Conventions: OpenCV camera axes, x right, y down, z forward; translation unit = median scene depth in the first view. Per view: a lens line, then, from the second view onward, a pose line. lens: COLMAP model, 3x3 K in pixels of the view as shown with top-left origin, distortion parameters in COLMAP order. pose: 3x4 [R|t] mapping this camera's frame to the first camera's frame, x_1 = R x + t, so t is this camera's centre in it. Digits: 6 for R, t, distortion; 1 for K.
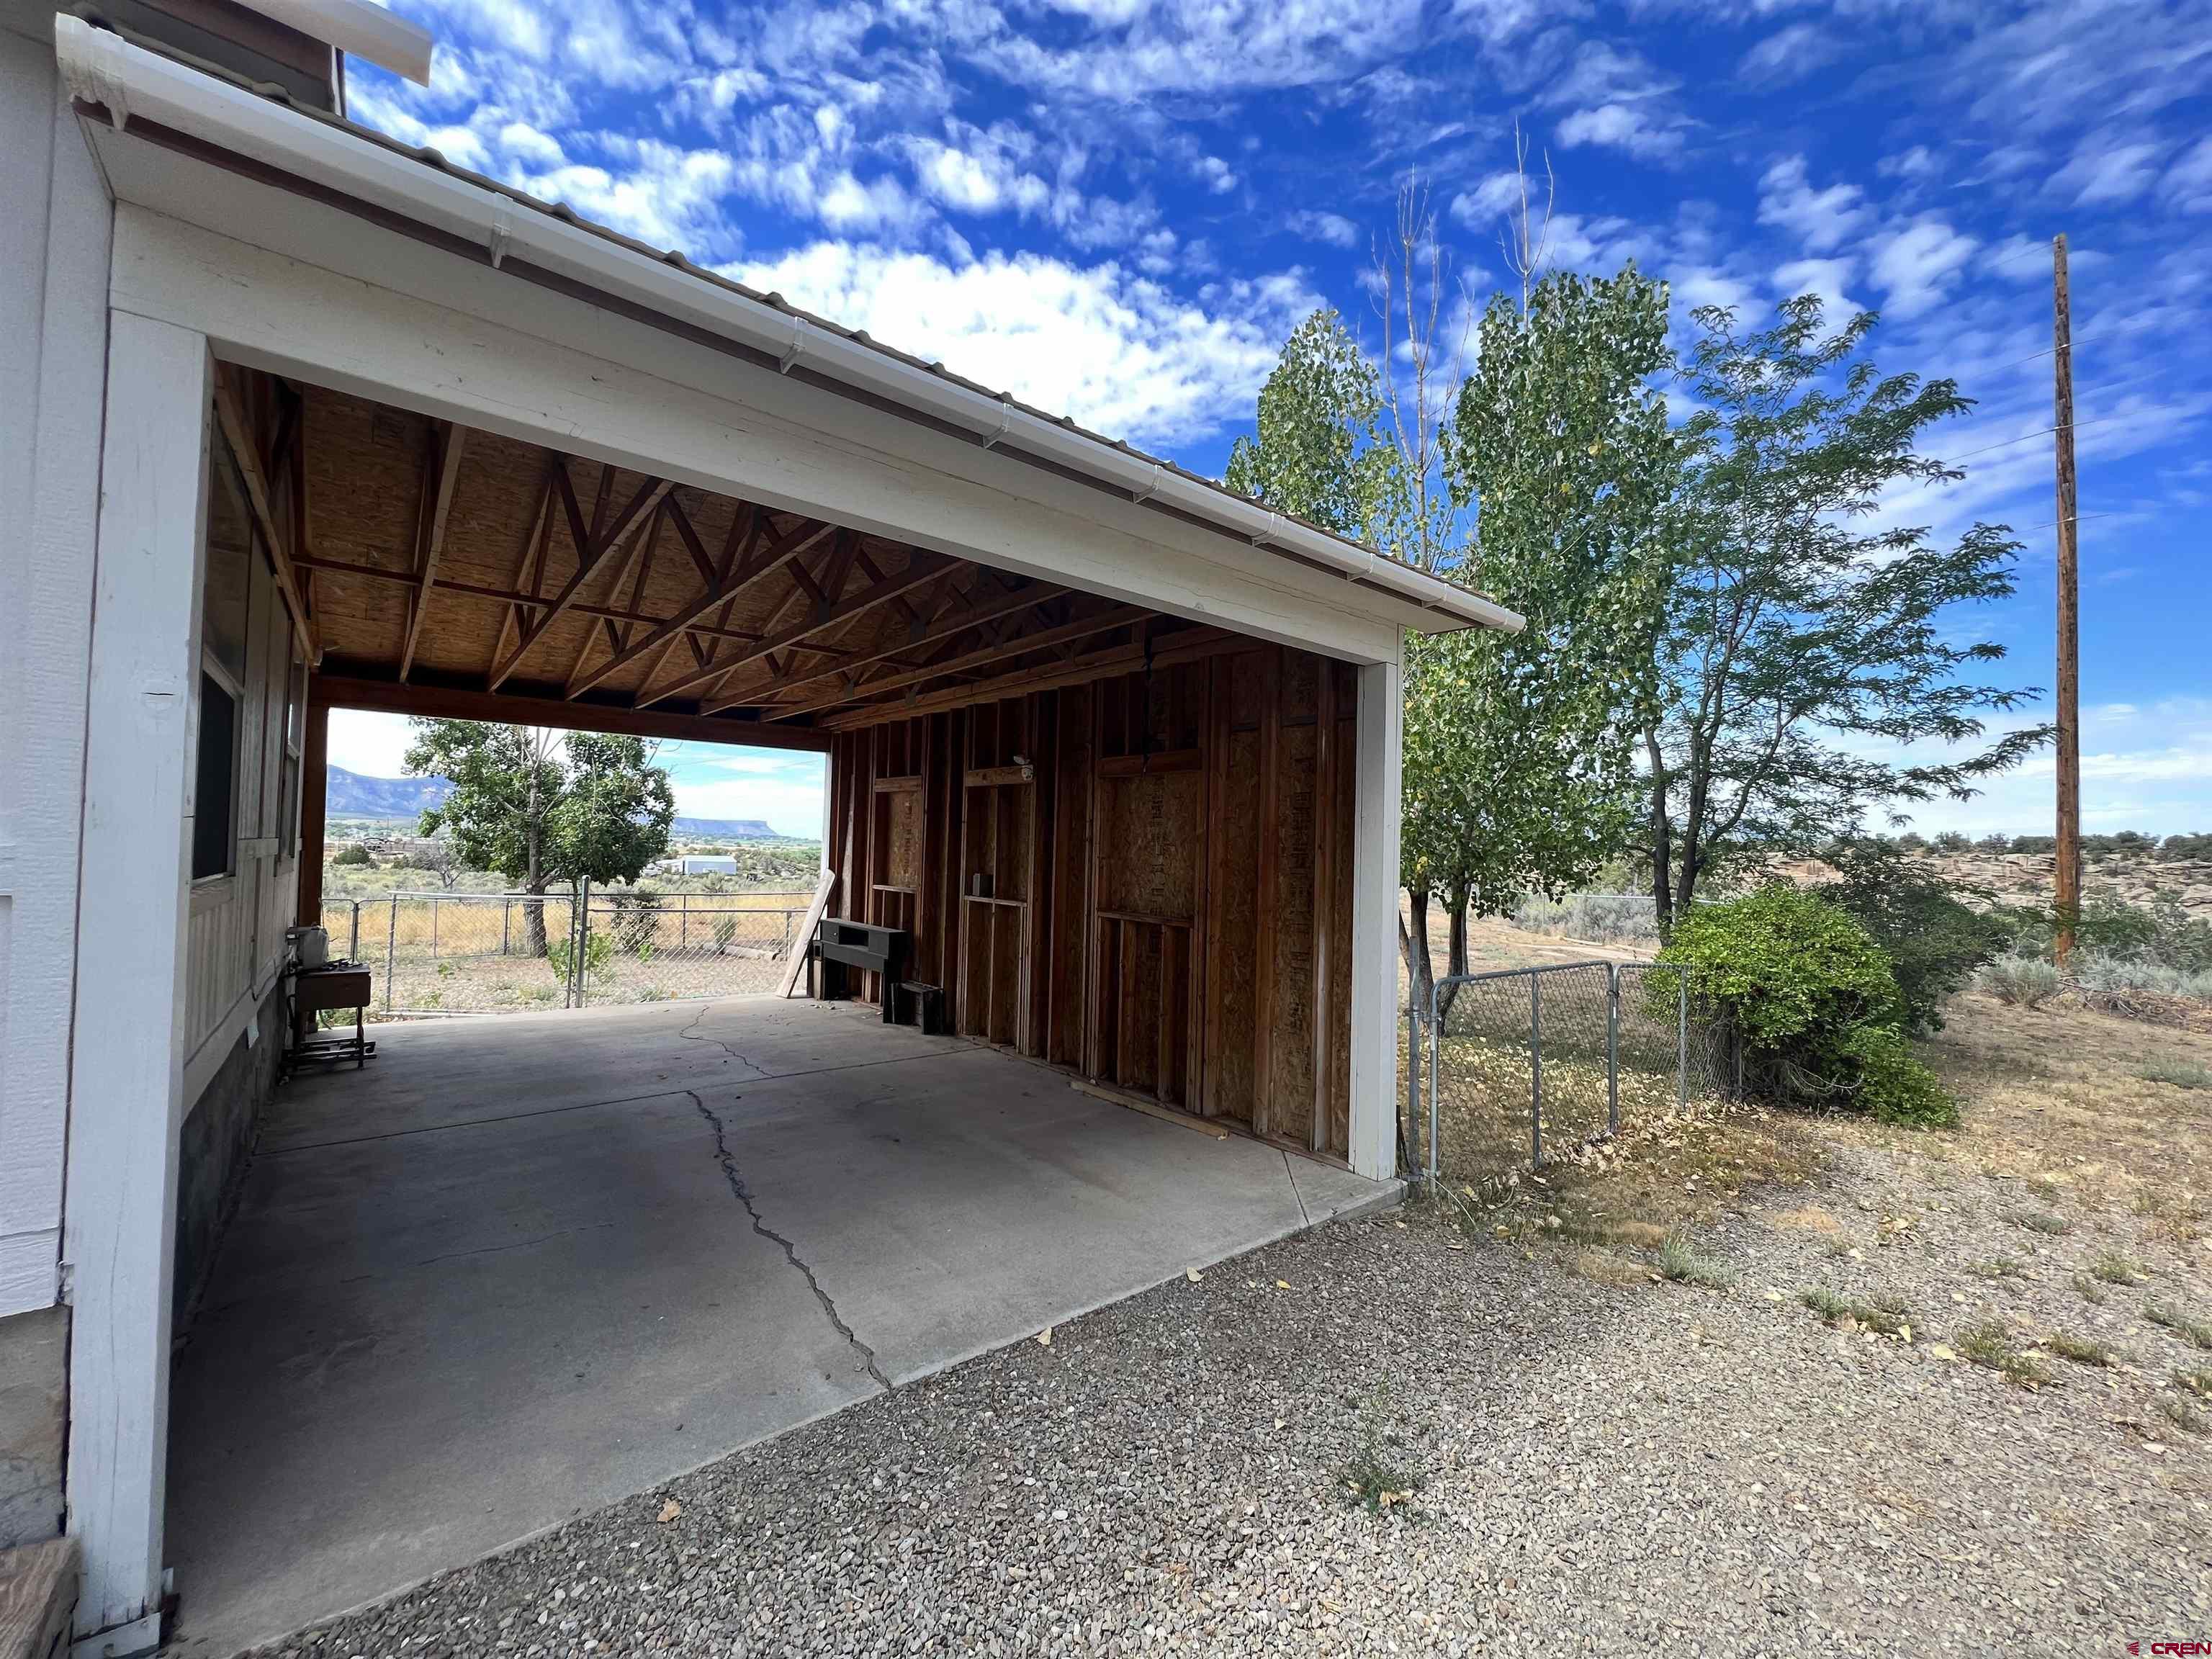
lens RADIAL K [[886.0, 0, 1102.3], [0, 886.0, 822.0], [0, 0, 1]] dist [-0.003168, 0.000297]
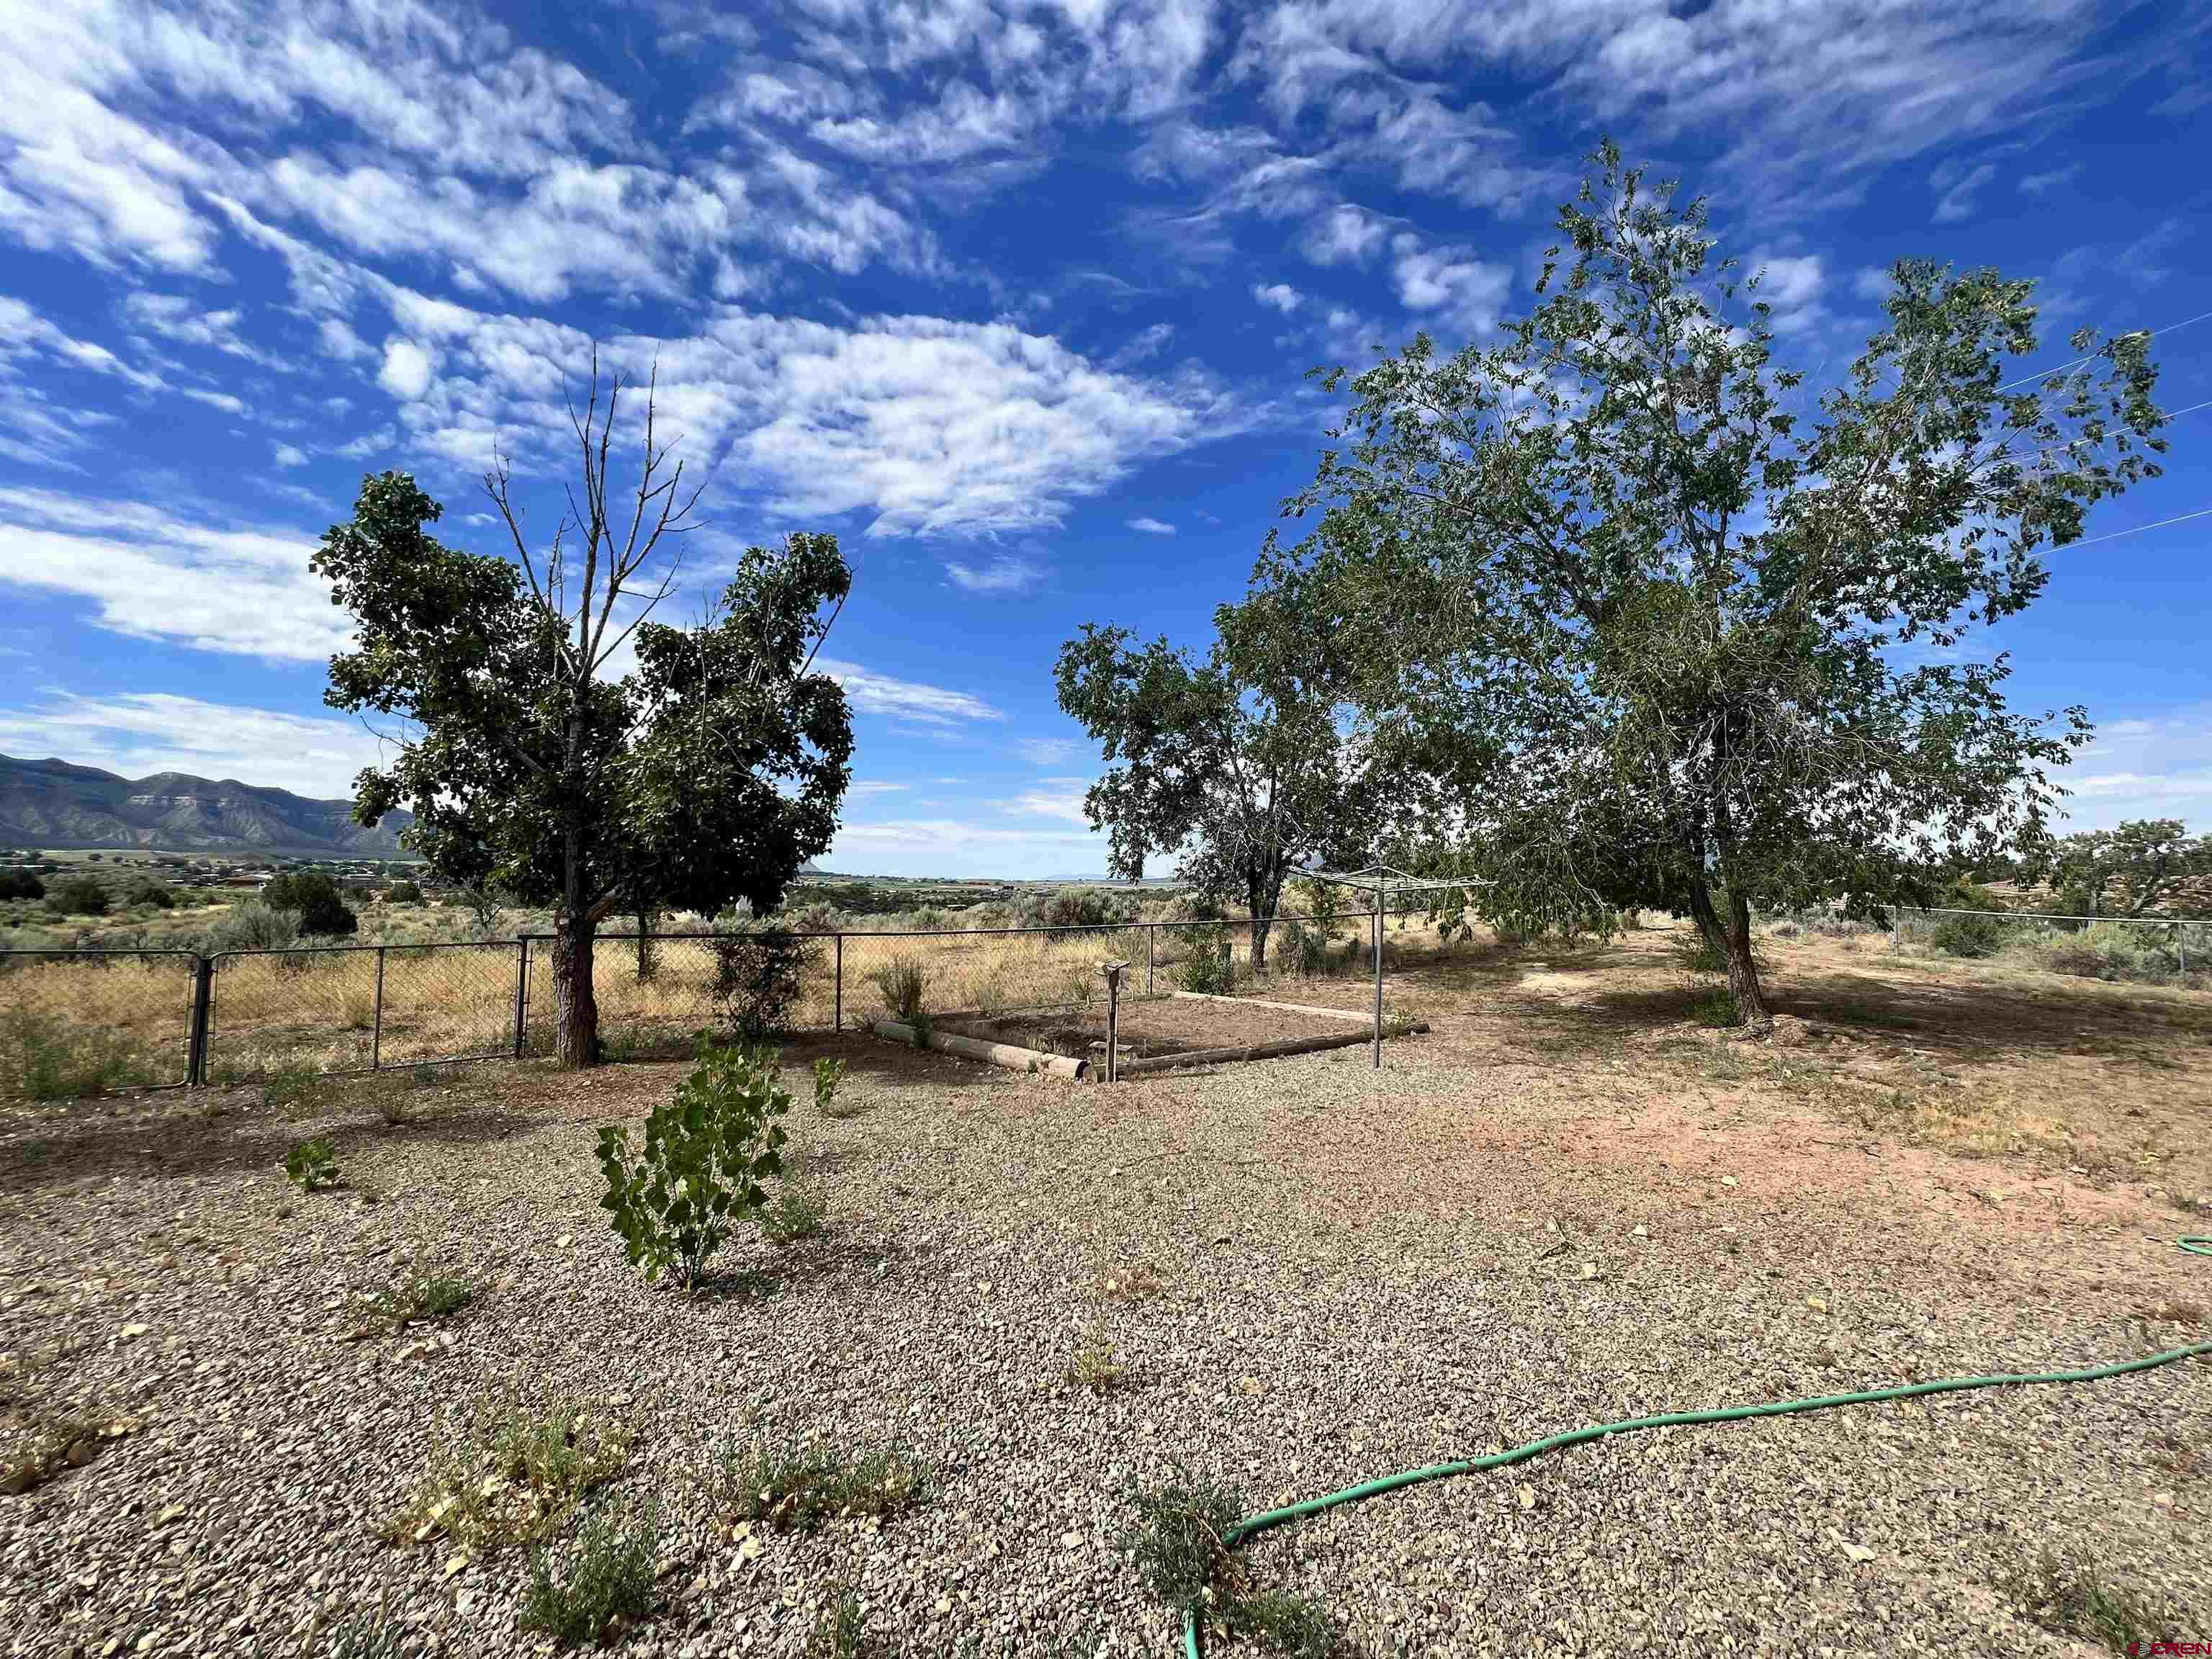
lens RADIAL K [[886.0, 0, 1102.3], [0, 886.0, 822.0], [0, 0, 1]] dist [-0.003168, 0.000297]
pose [[0.998928, -0.011706, -0.044796, -0.320365], [0.009976, 0.999204, -0.038634, 0.039104], [0.045213, 0.038146, 0.998249, 0.511302]]
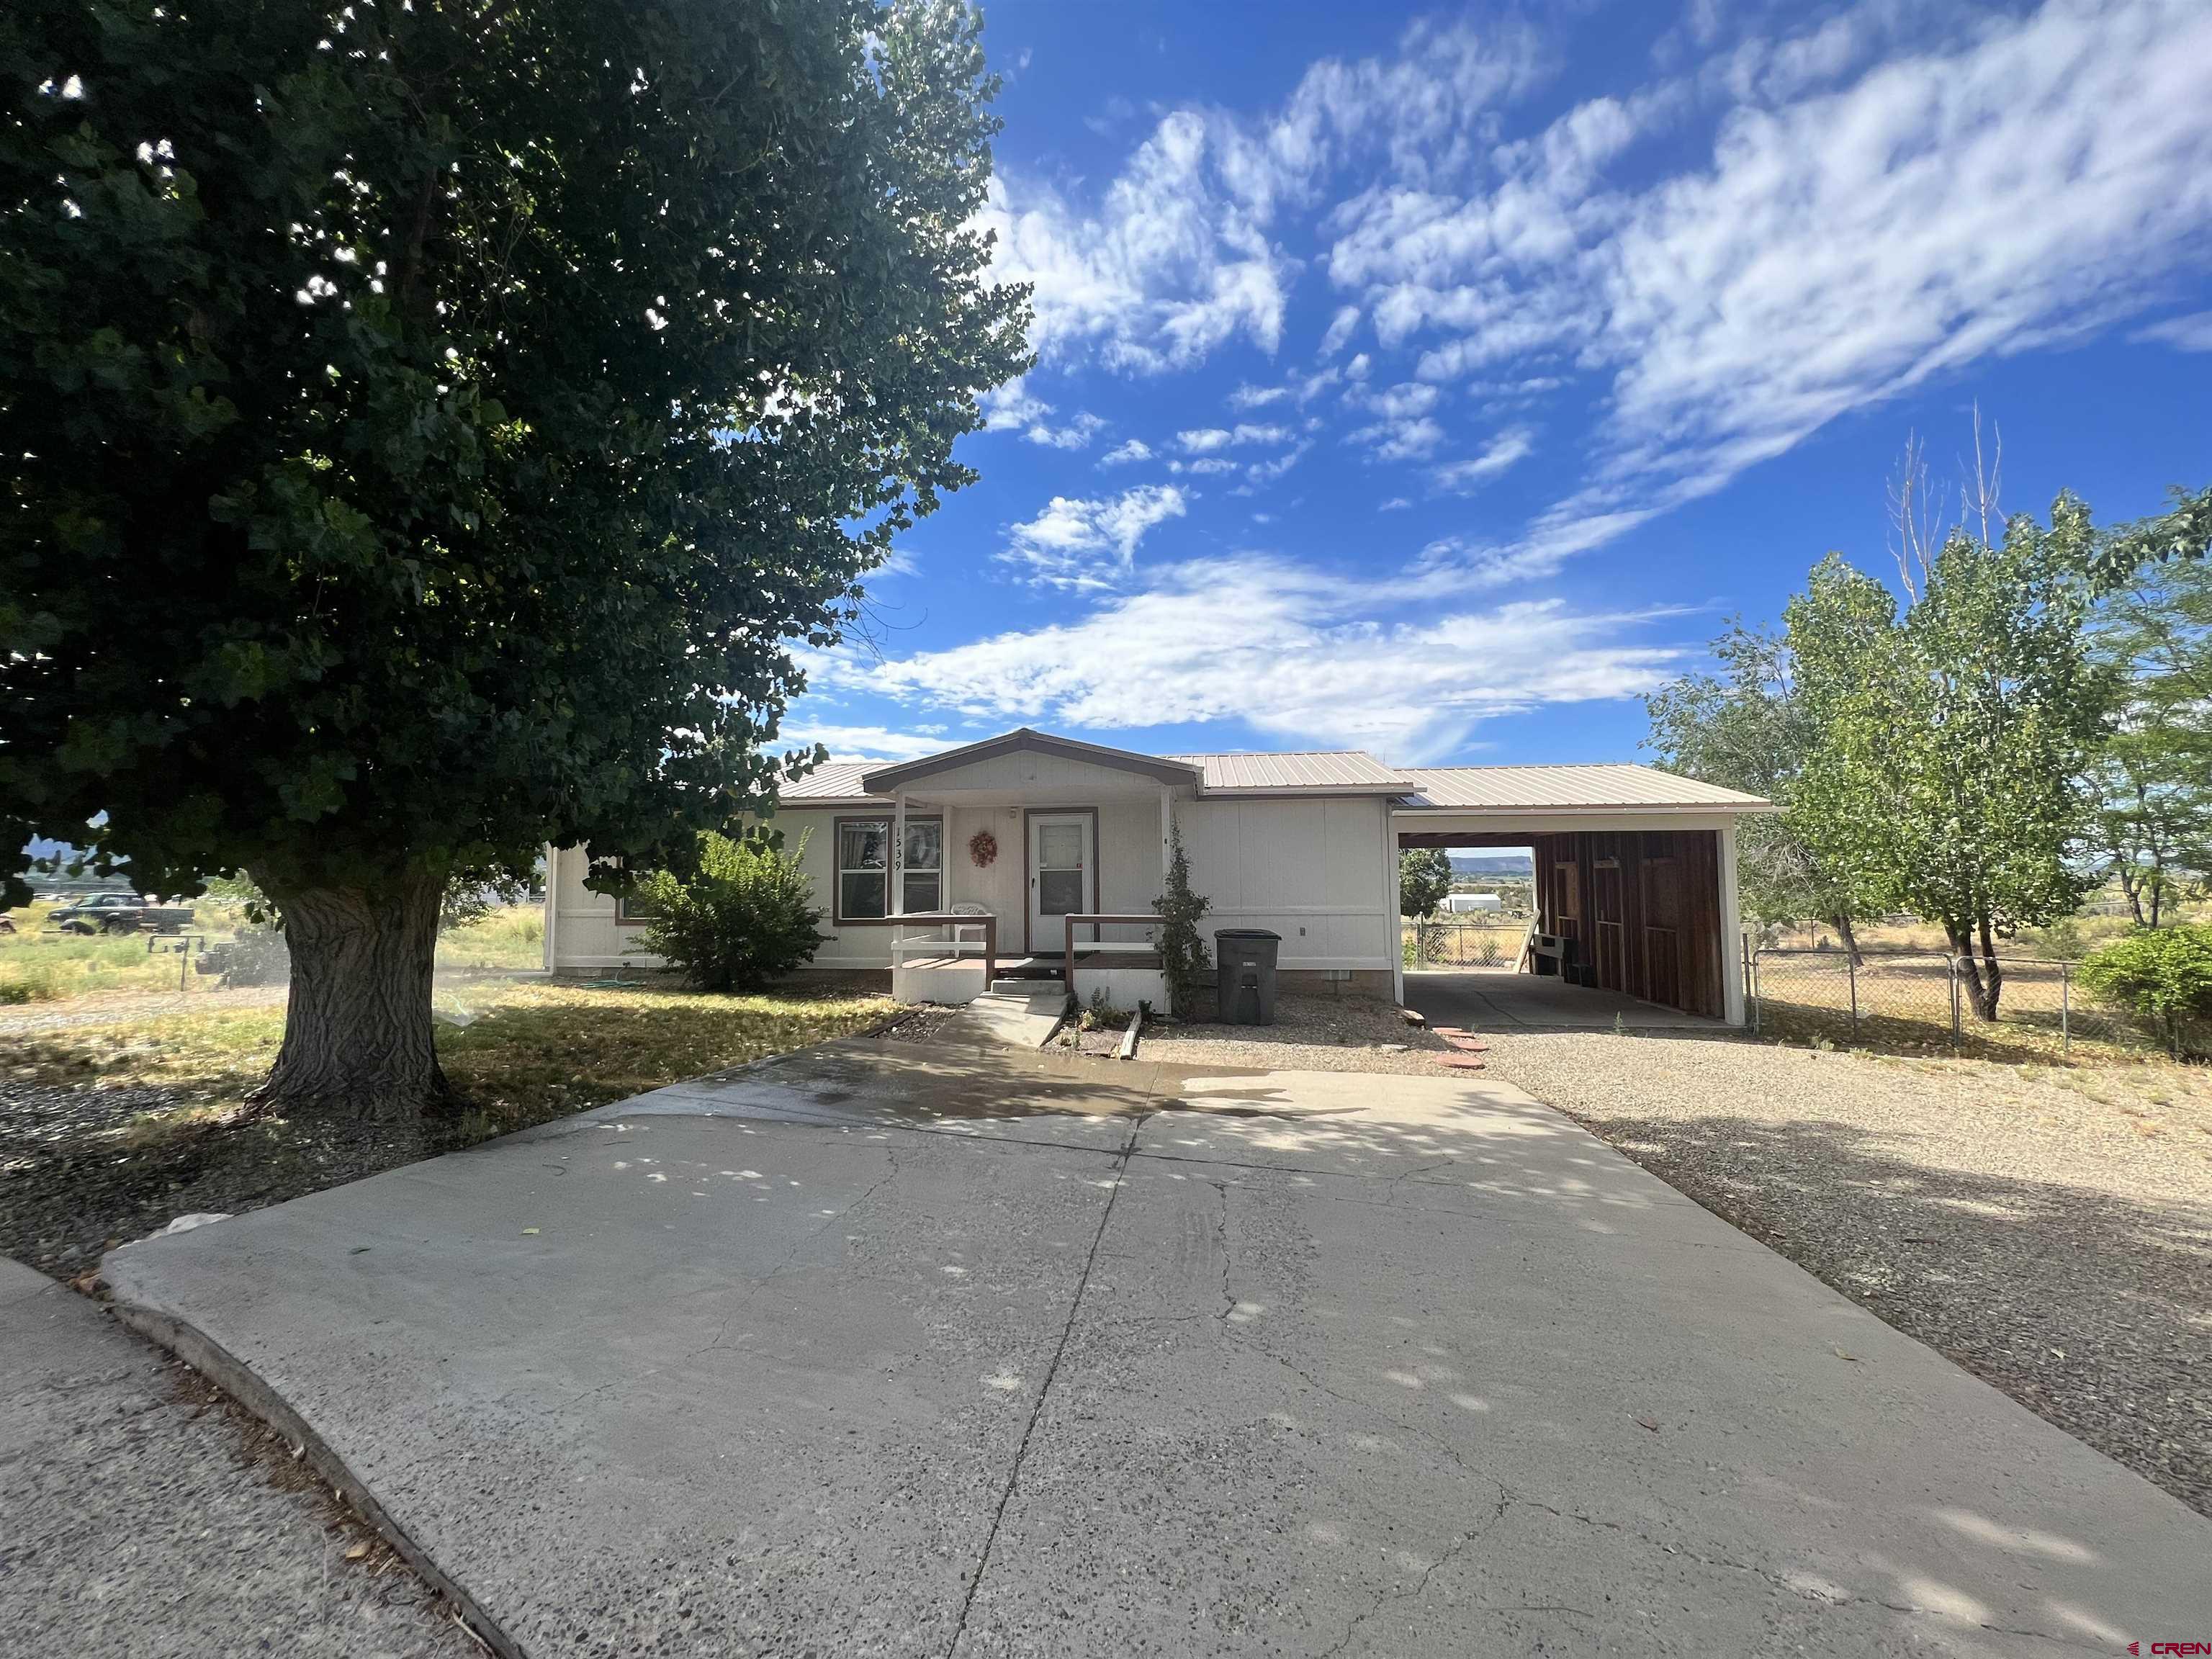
lens RADIAL K [[886.0, 0, 1102.3], [0, 886.0, 822.0], [0, 0, 1]] dist [-0.003168, 0.000297]
pose [[0.685988, -0.077485, -0.723475, 0.255094], [0.047129, 0.996957, -0.062088, -0.033422], [0.726085, 0.008494, 0.687553, -0.572440]]
